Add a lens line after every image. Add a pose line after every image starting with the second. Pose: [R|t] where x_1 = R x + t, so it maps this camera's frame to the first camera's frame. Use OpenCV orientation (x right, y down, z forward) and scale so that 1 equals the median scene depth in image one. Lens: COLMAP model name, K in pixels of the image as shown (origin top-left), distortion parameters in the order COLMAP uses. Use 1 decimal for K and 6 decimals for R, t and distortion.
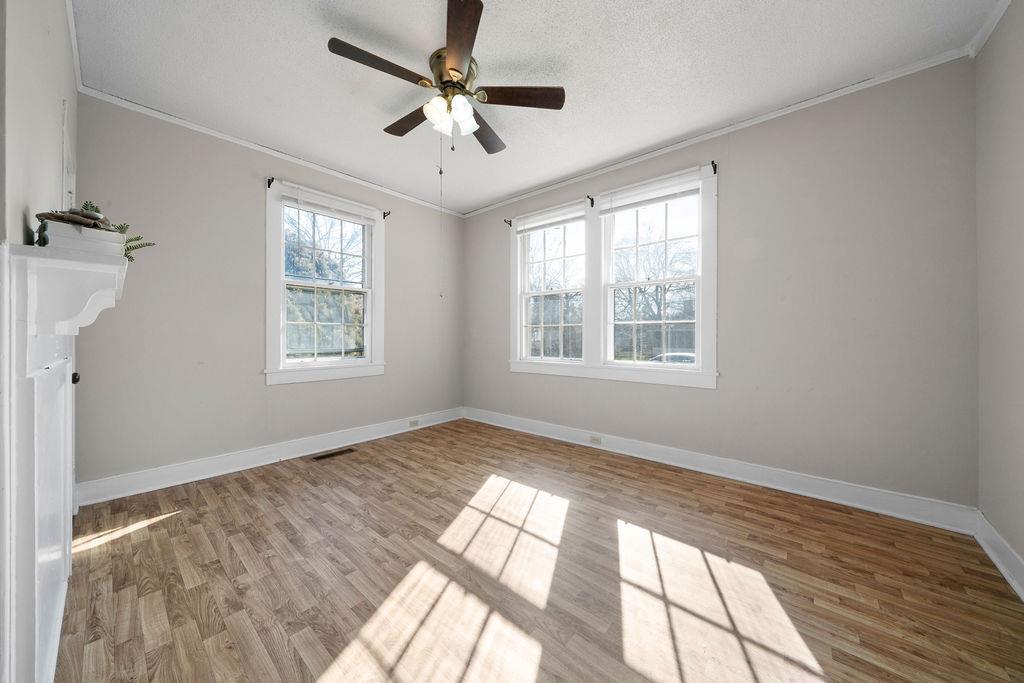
lens RADIAL K [[356.3, 0, 511.5], [0, 356.3, 334.4], [0, 0, 1]] dist [-0.002282, -0.000061]
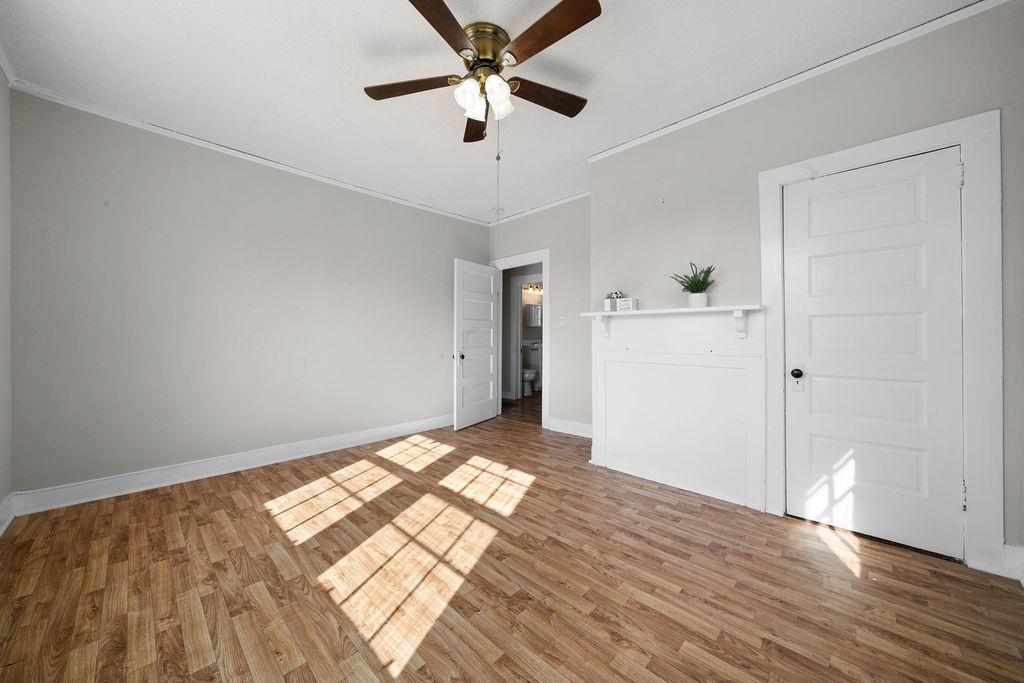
lens RADIAL K [[368.8, 0, 512.1], [0, 368.8, 335.2], [0, 0, 1]] dist [-0.002228, -0.000172]
pose [[-0.998662, 0.000120, 0.051712, -0.305029], [0.000378, 0.999987, 0.004988, -0.001552], [-0.051711, 0.005000, -0.998650, 2.064174]]
